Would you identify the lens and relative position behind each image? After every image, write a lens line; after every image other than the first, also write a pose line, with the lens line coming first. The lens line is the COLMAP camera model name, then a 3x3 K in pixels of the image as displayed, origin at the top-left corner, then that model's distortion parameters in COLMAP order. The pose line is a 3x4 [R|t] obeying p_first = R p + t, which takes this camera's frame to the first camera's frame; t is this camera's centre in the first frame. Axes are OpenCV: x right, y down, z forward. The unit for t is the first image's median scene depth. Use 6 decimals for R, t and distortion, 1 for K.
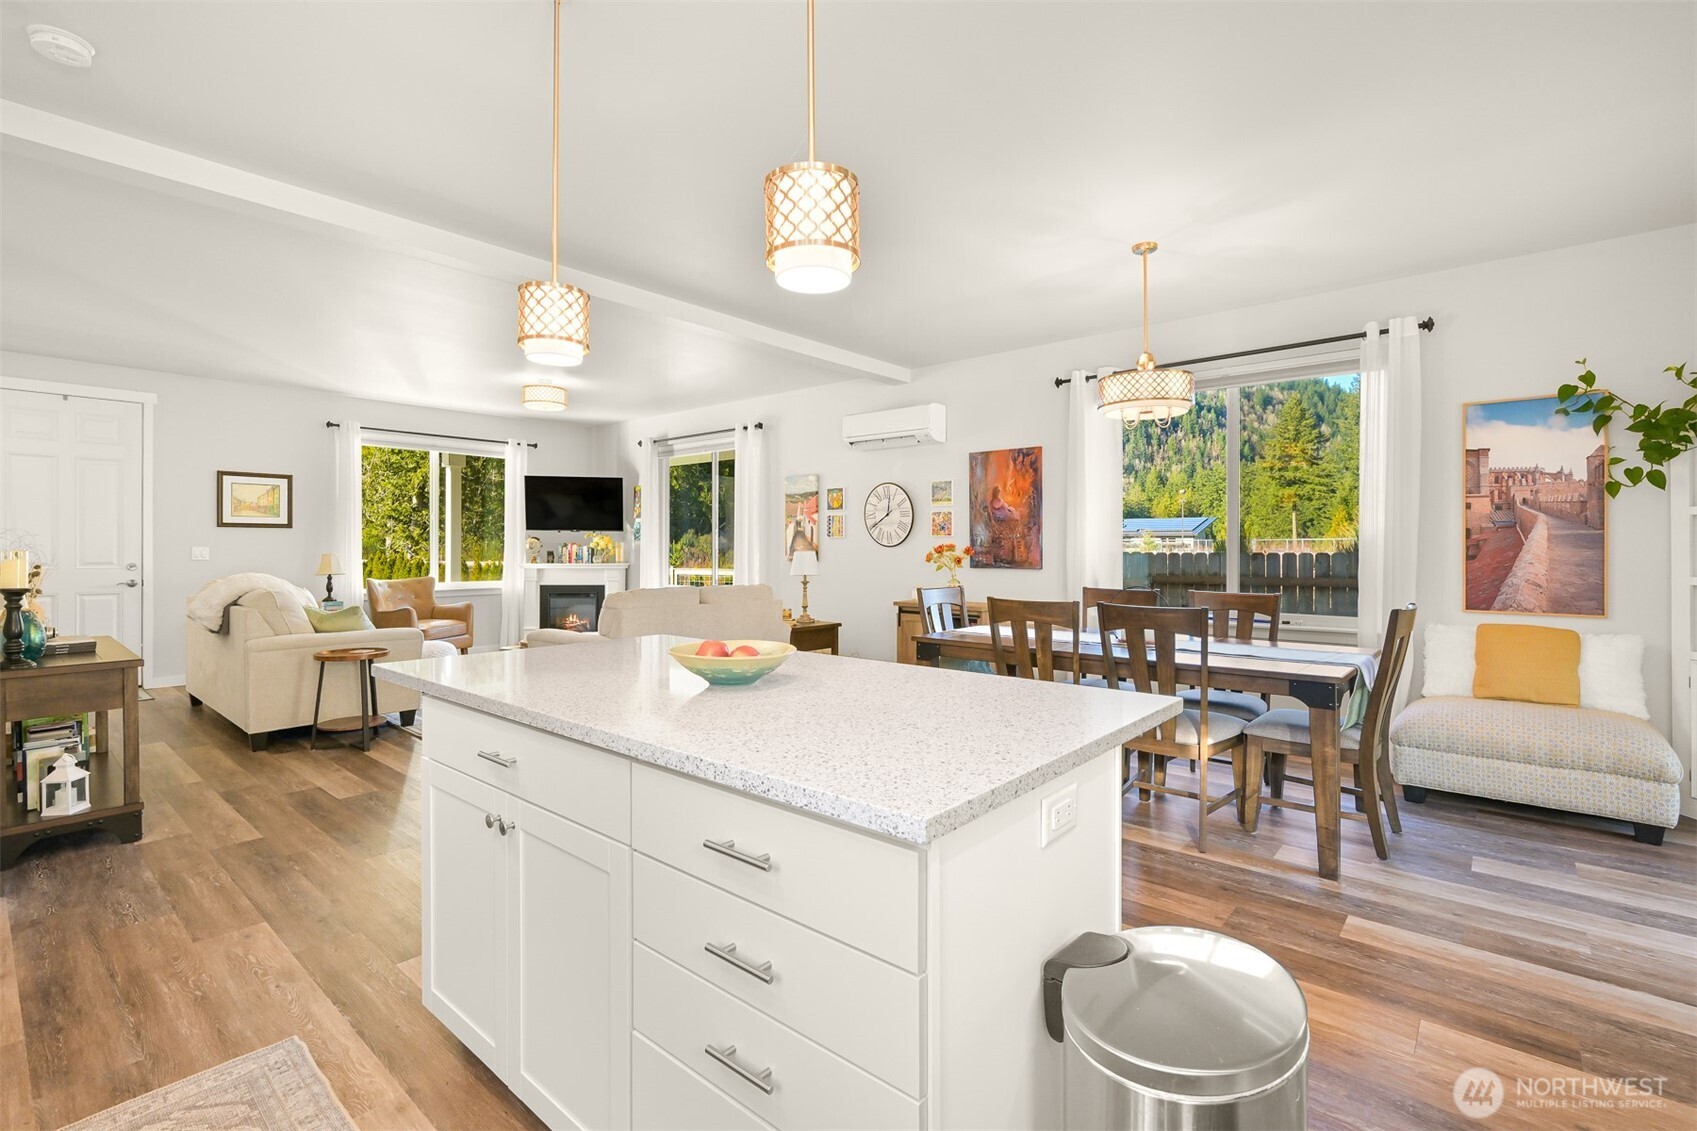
lens RADIAL K [[755.9, 0, 850.7], [0, 755.9, 552.9], [0, 0, 1]] dist [0.001490, 0.000370]
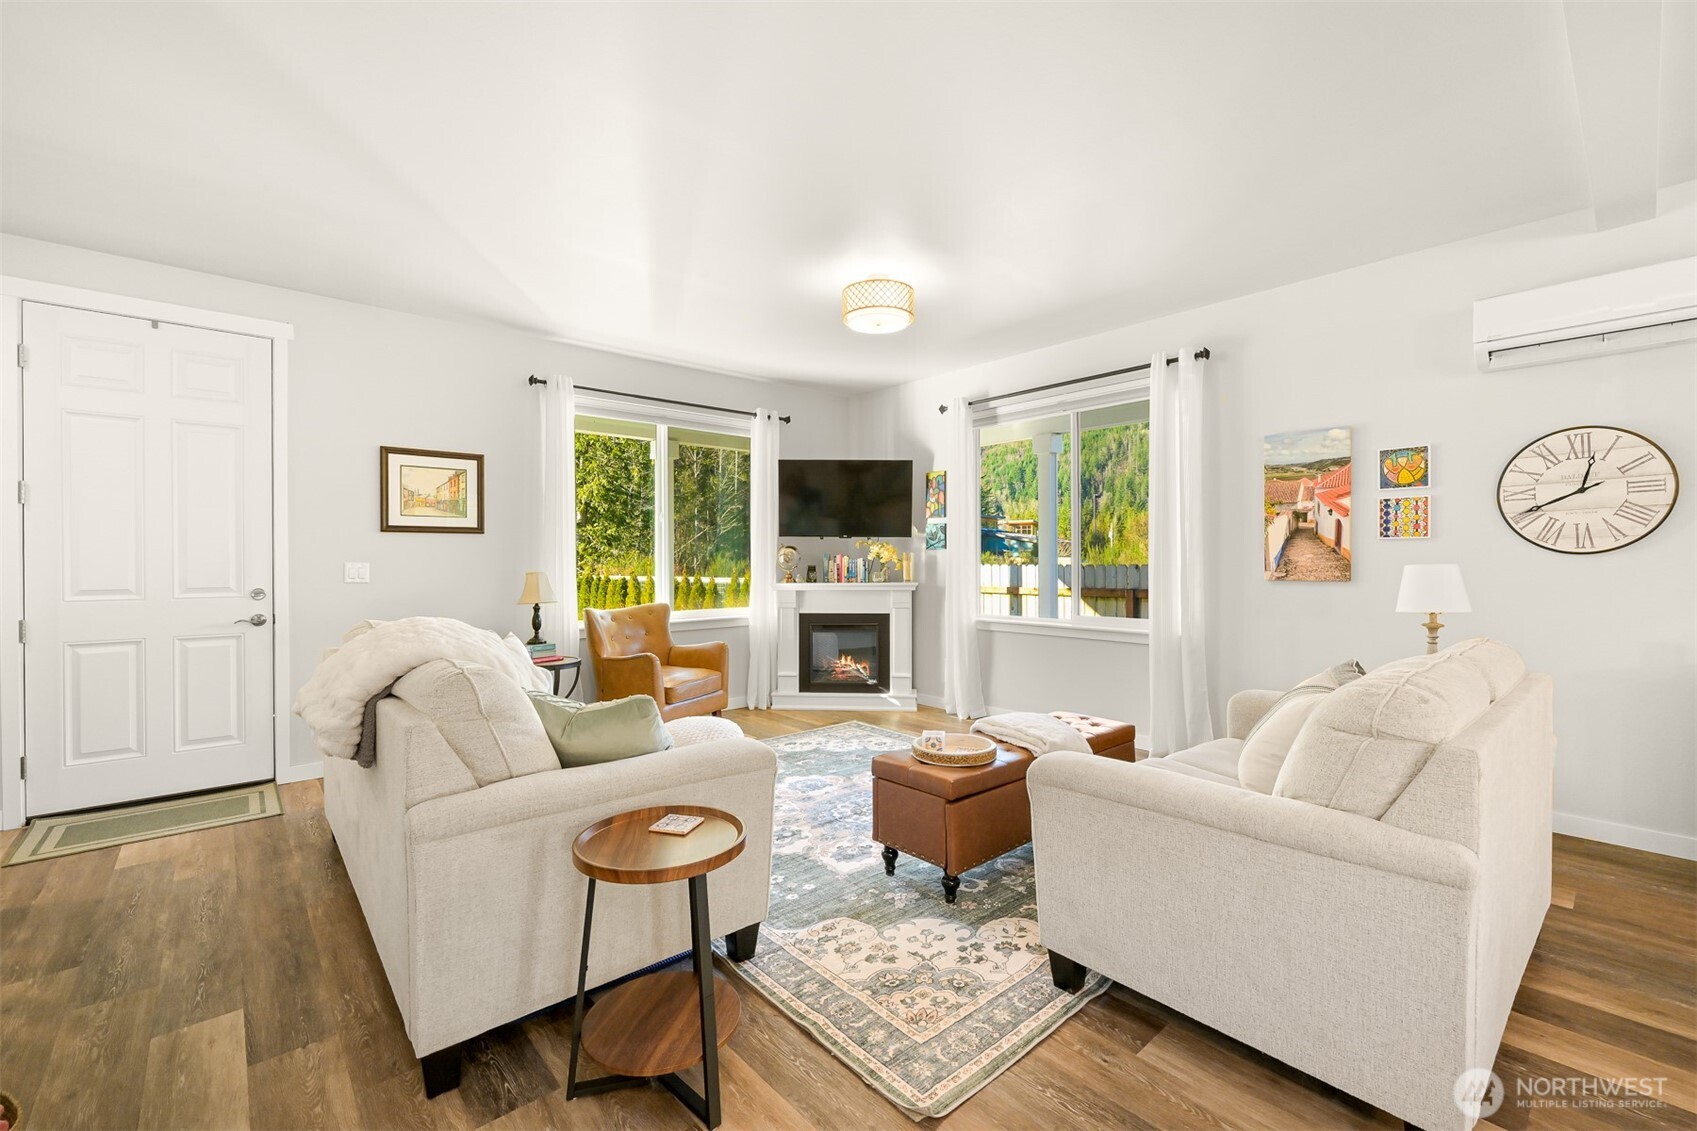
lens RADIAL K [[700.6, 0, 852.2], [0, 700.6, 564.1], [0, 0, 1]] dist [-0.000792, 0.000027]
pose [[0.991464, -0.005596, -0.130260, -0.325255], [0.005419, 0.999984, -0.001711, -0.002837], [0.130267, 0.000991, 0.991478, 0.416276]]
